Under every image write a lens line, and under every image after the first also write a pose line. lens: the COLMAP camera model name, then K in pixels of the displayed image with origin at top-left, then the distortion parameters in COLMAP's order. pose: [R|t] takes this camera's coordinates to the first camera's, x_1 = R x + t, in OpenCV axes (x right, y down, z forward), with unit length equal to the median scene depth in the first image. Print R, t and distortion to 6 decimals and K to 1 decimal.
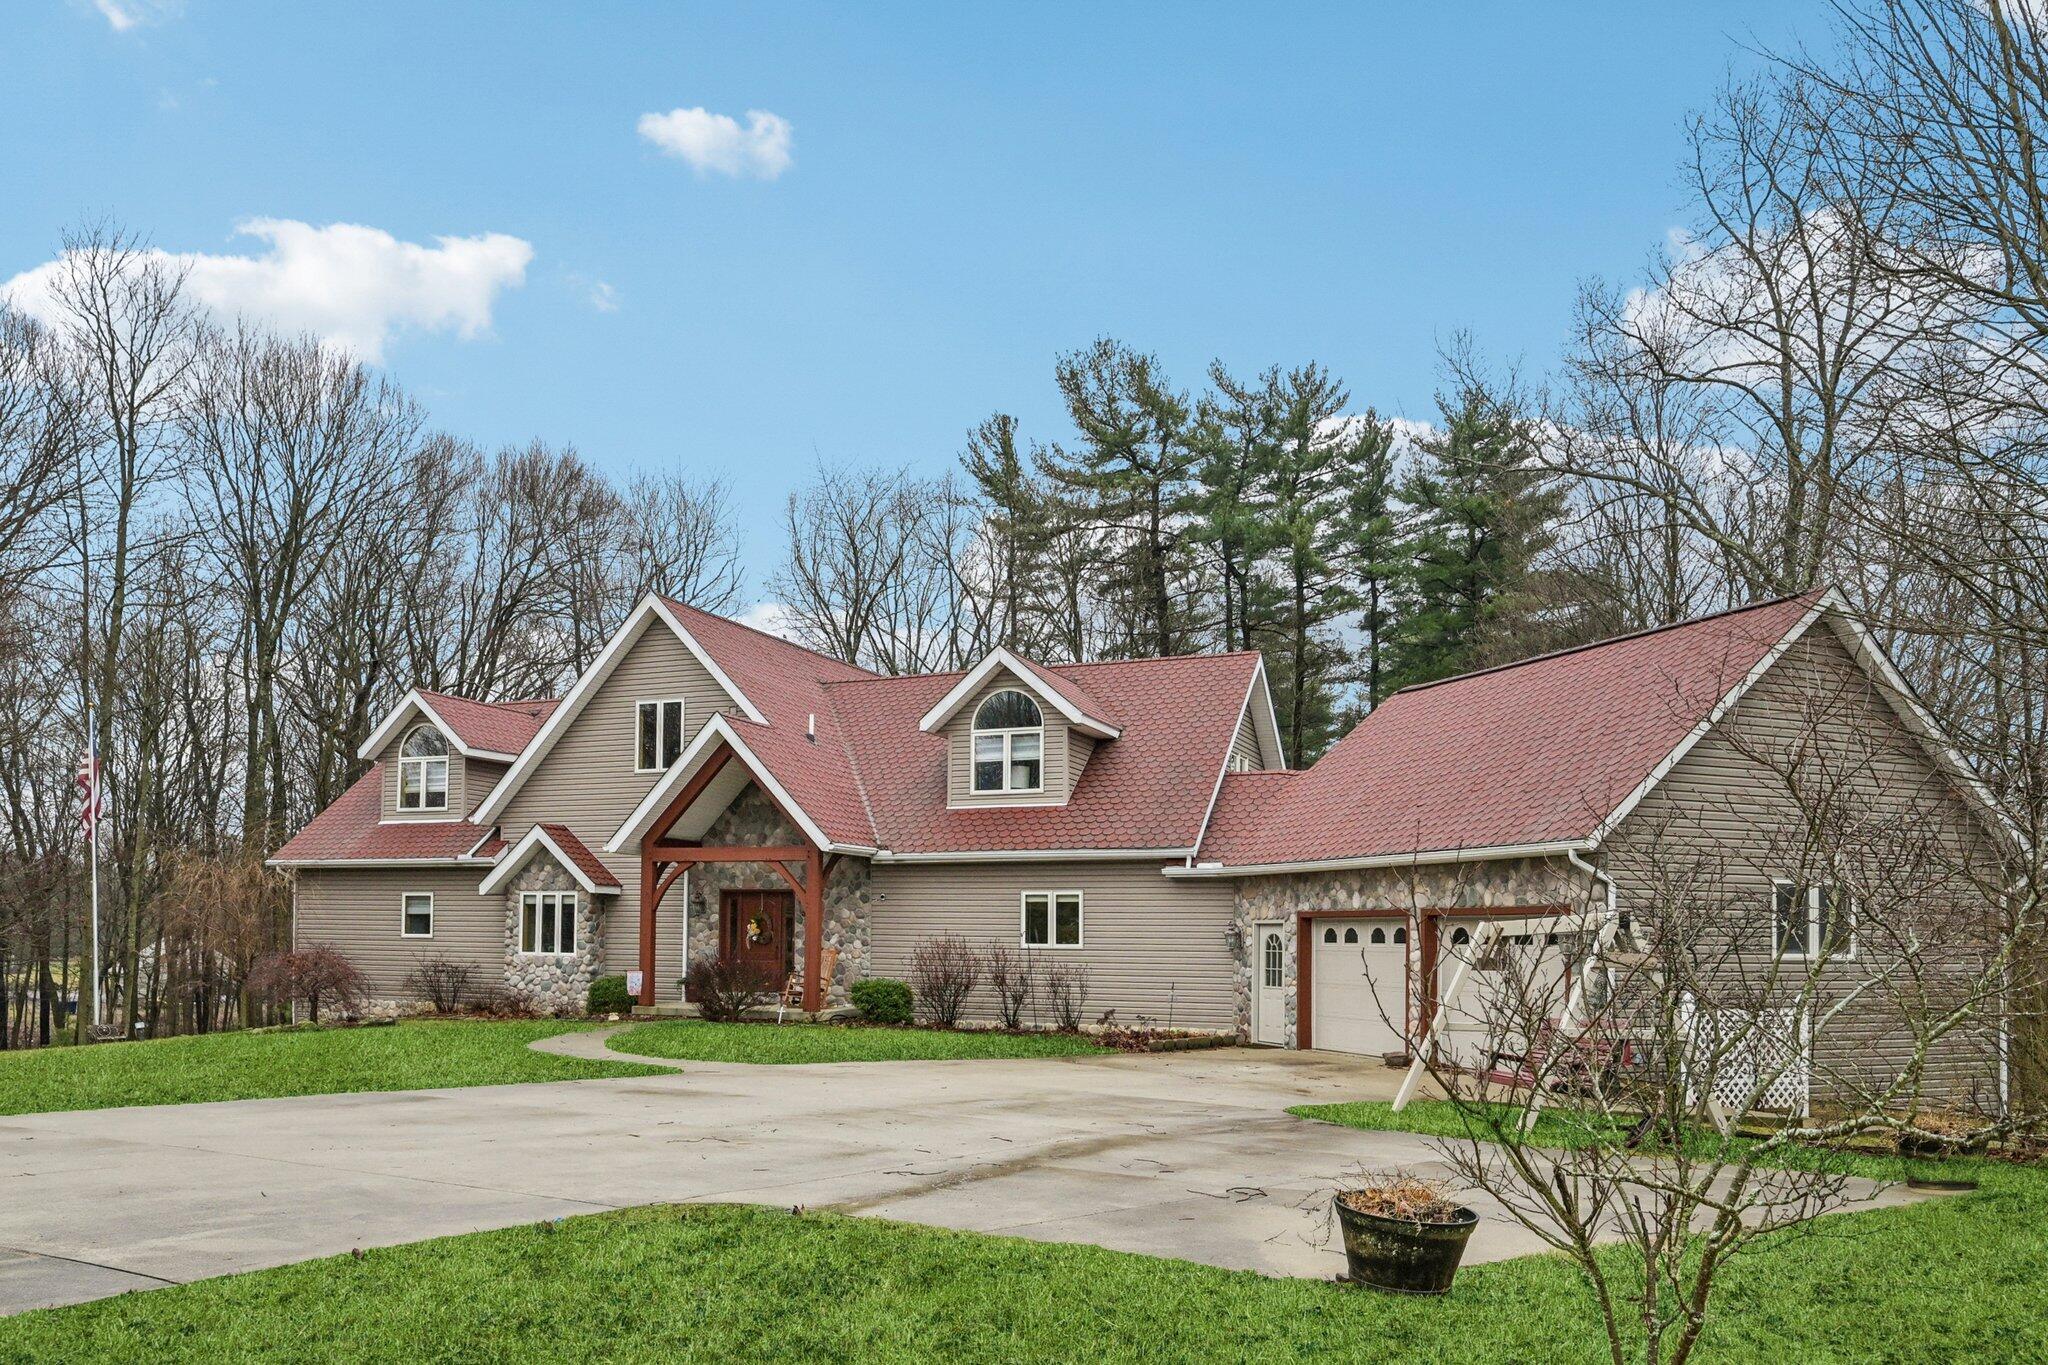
lens RADIAL K [[1433.6, 0, 984.1], [0, 1433.6, 902.1], [0, 0, 1]] dist [0.000836, 0.001102]
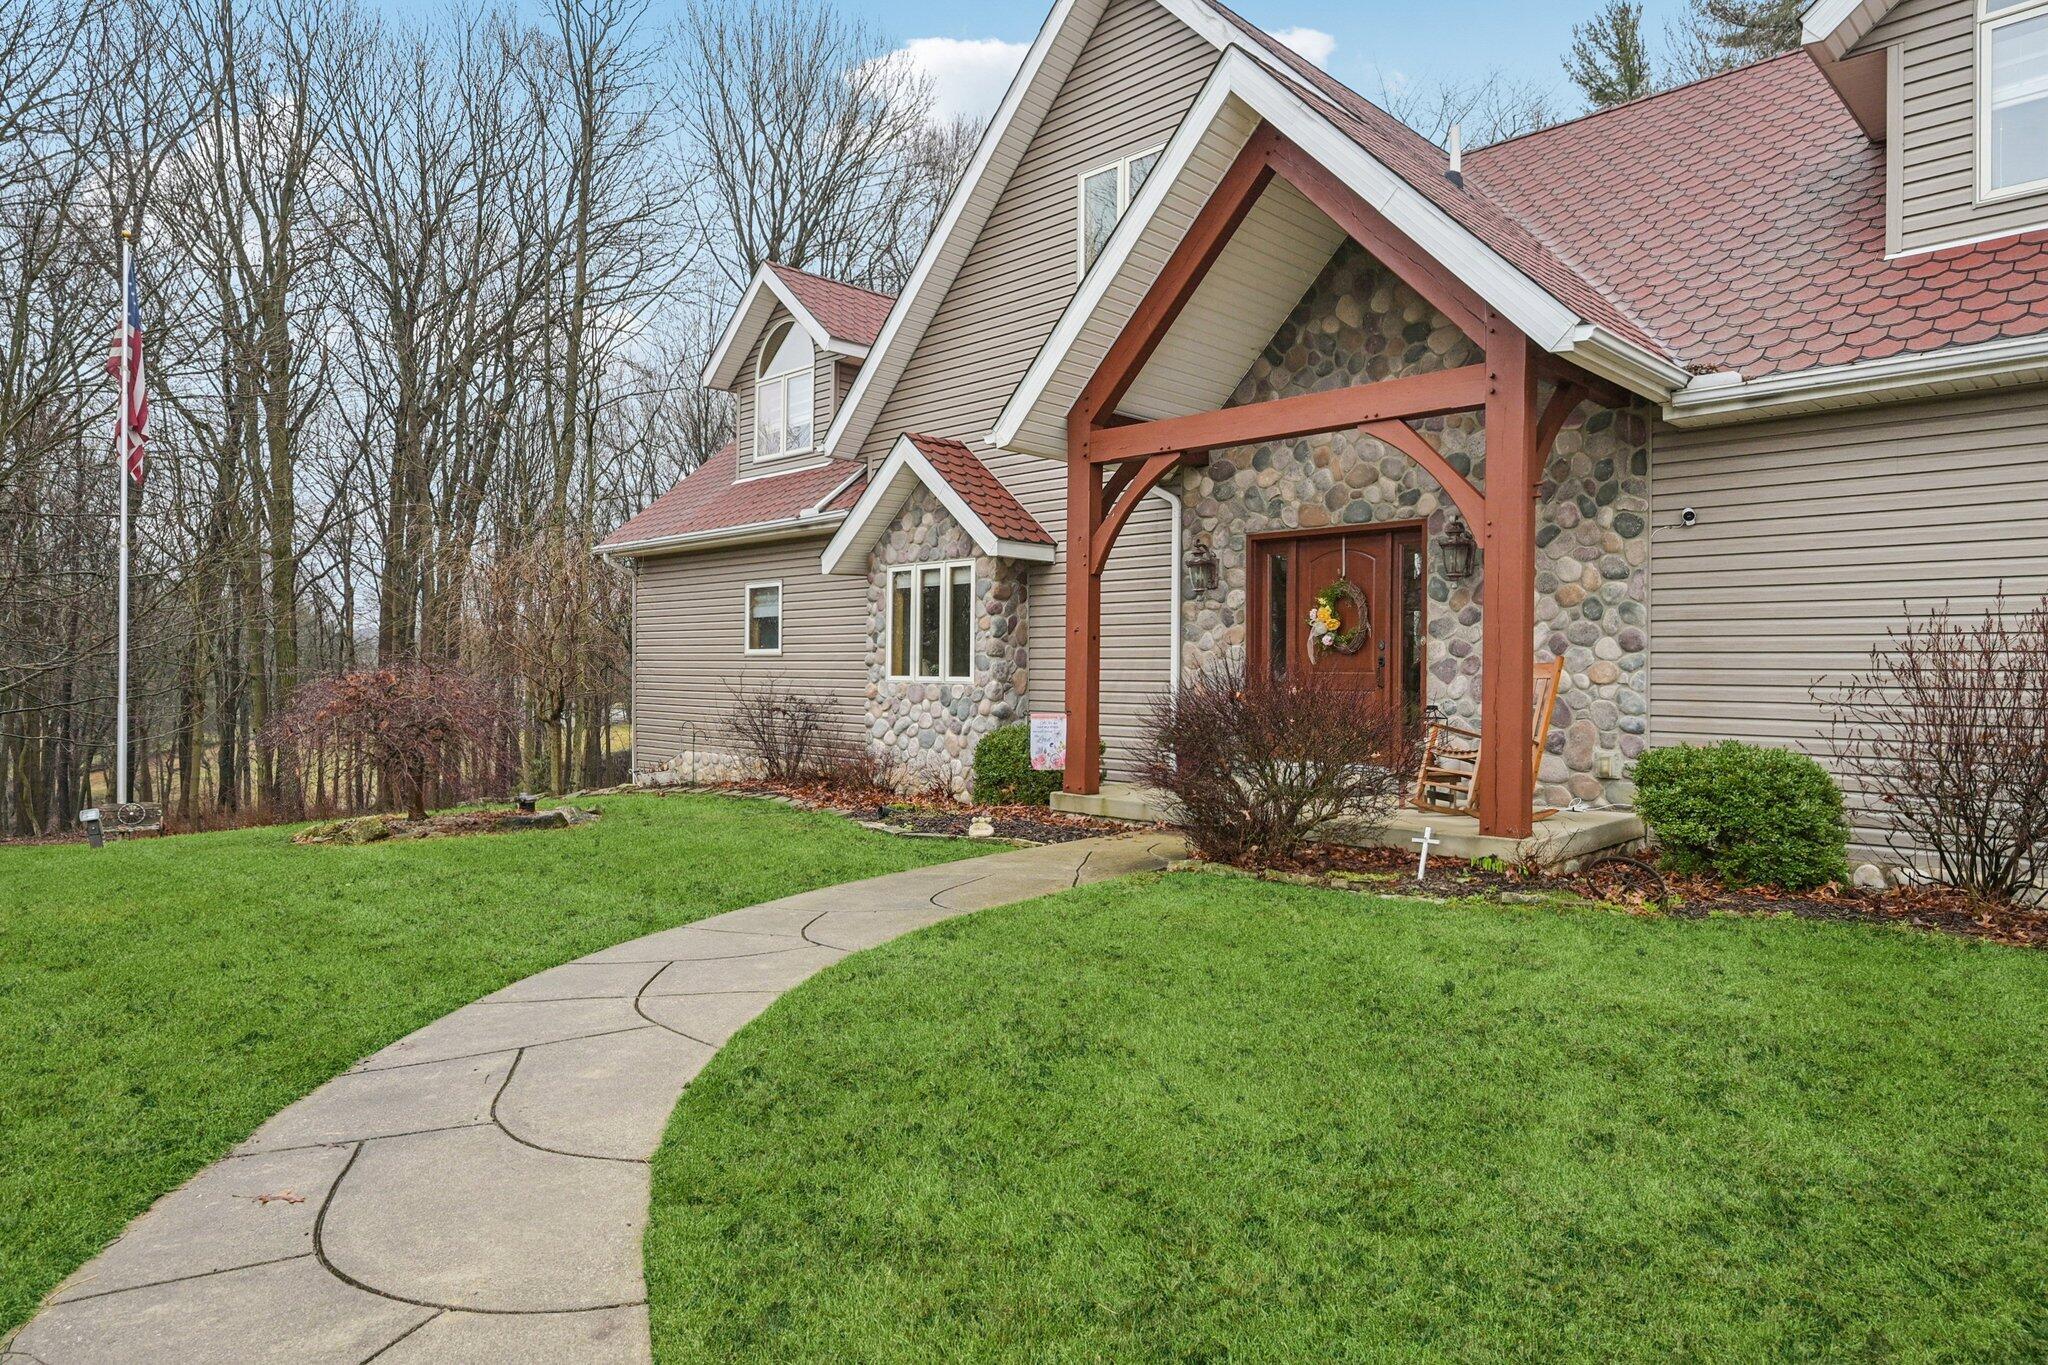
lens RADIAL K [[1223.1, 0, 1020.5], [0, 1223.1, 672.8], [0, 0, 1]] dist [0.002633, 0.000890]
pose [[0.928077, -0.003715, -0.372369, -0.107947], [0.010726, 0.999802, 0.016759, 0.027844], [0.372233, -0.019548, 0.927933, 0.619127]]
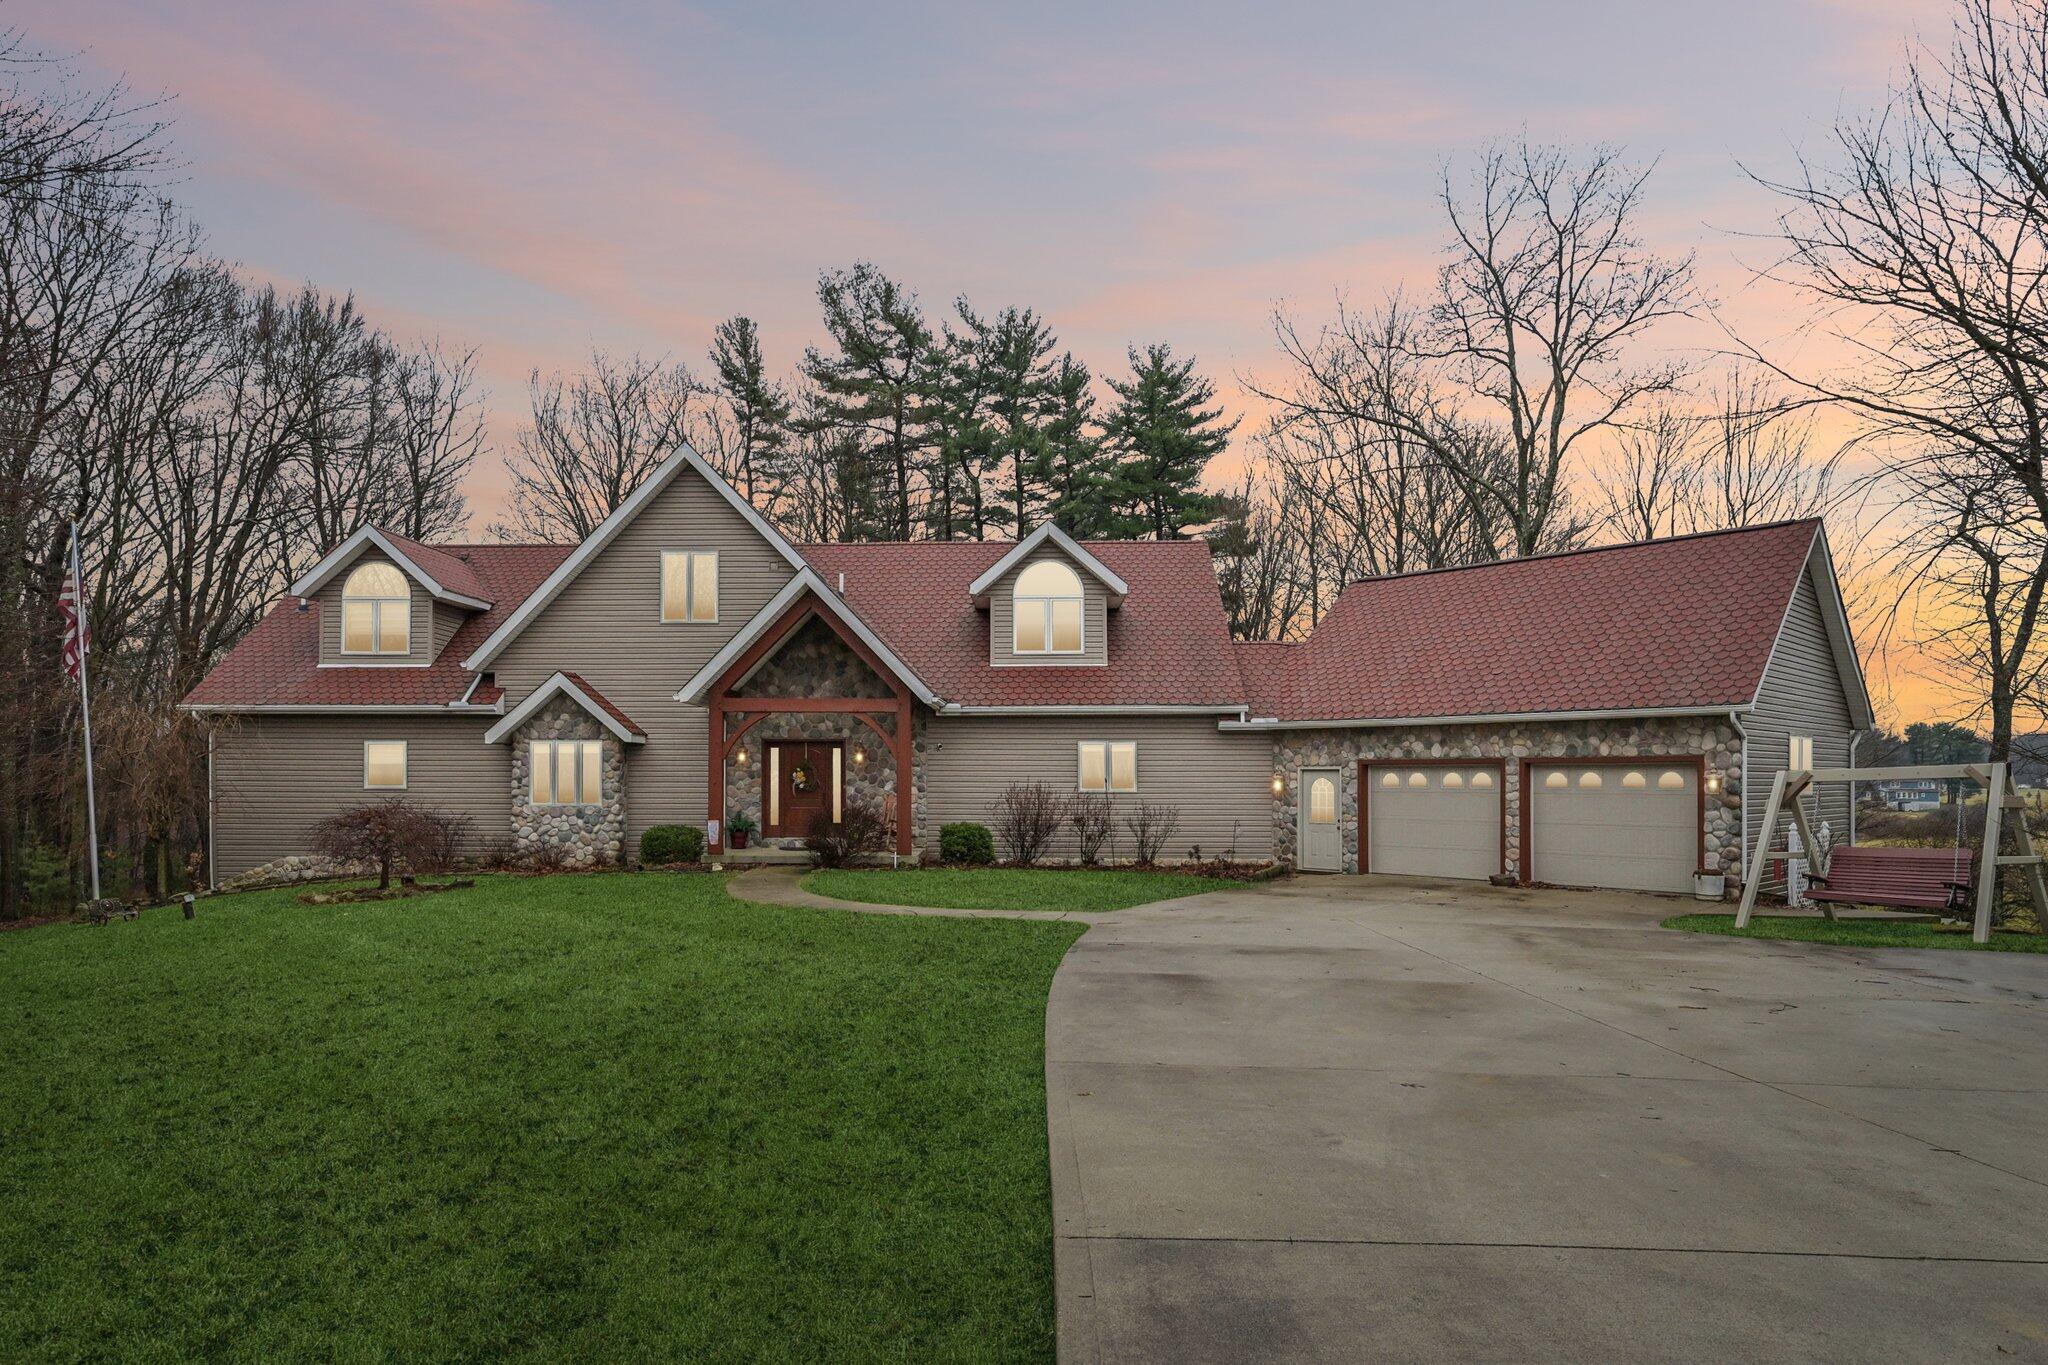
lens RADIAL K [[1161.8, 0, 994.9], [0, 1161.8, 772.4], [0, 0, 1]] dist [-0.004527, 0.002077]
pose [[0.933166, -0.007797, 0.359360, -0.331900], [-0.000098, 0.999759, 0.021948, -0.003209], [-0.359445, -0.020516, 0.932941, 0.162014]]
